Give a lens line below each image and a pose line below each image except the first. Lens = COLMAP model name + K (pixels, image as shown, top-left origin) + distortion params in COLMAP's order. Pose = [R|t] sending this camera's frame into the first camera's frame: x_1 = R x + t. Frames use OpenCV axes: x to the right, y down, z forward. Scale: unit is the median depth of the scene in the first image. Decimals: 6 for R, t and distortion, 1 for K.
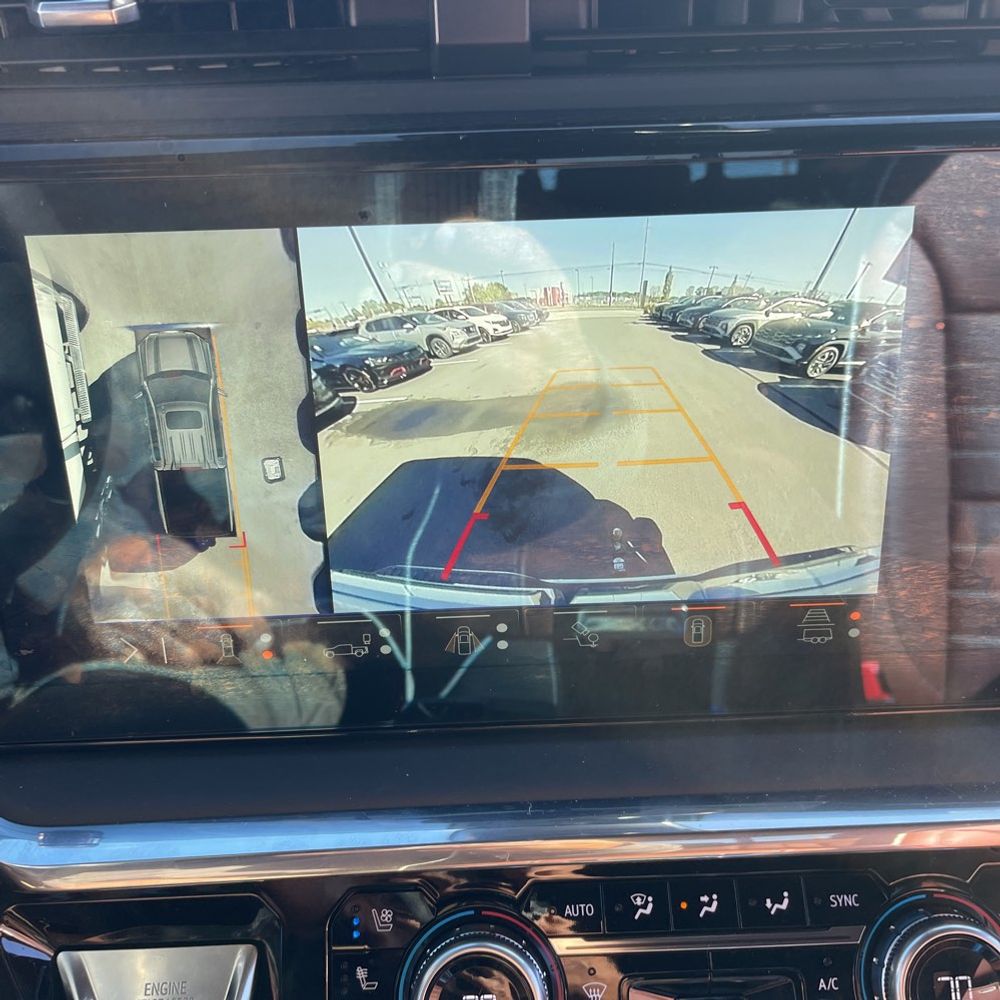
lens RADIAL K [[1010.0, 0, 504.7], [0, 1010.0, 491.2], [0, 0, 1]] dist [0.095176, -0.139098]
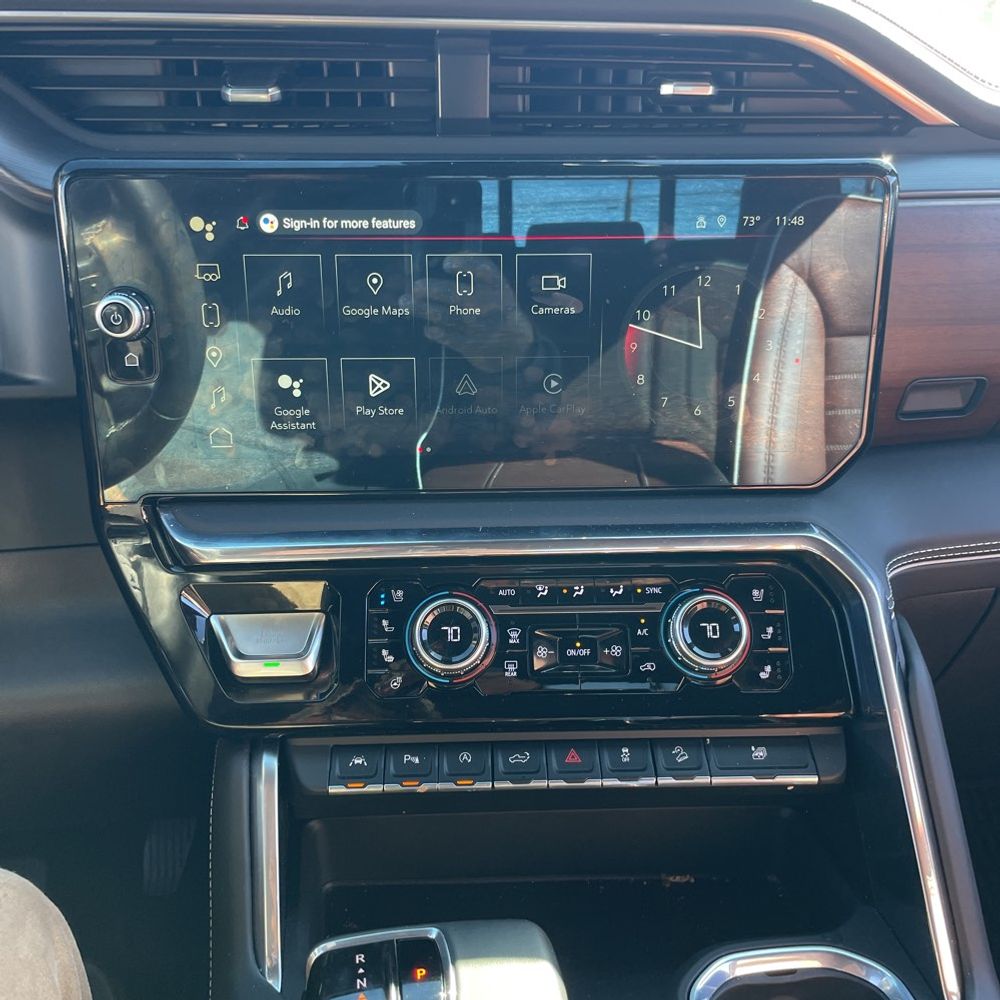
lens RADIAL K [[1010.0, 0, 504.7], [0, 1010.0, 491.2], [0, 0, 1]] dist [0.095176, -0.139098]
pose [[0.999476, 0.021005, 0.024615, 0.021076], [-0.019479, 0.997966, -0.060700, 0.334503], [-0.025840, 0.060189, 0.997852, -0.775130]]
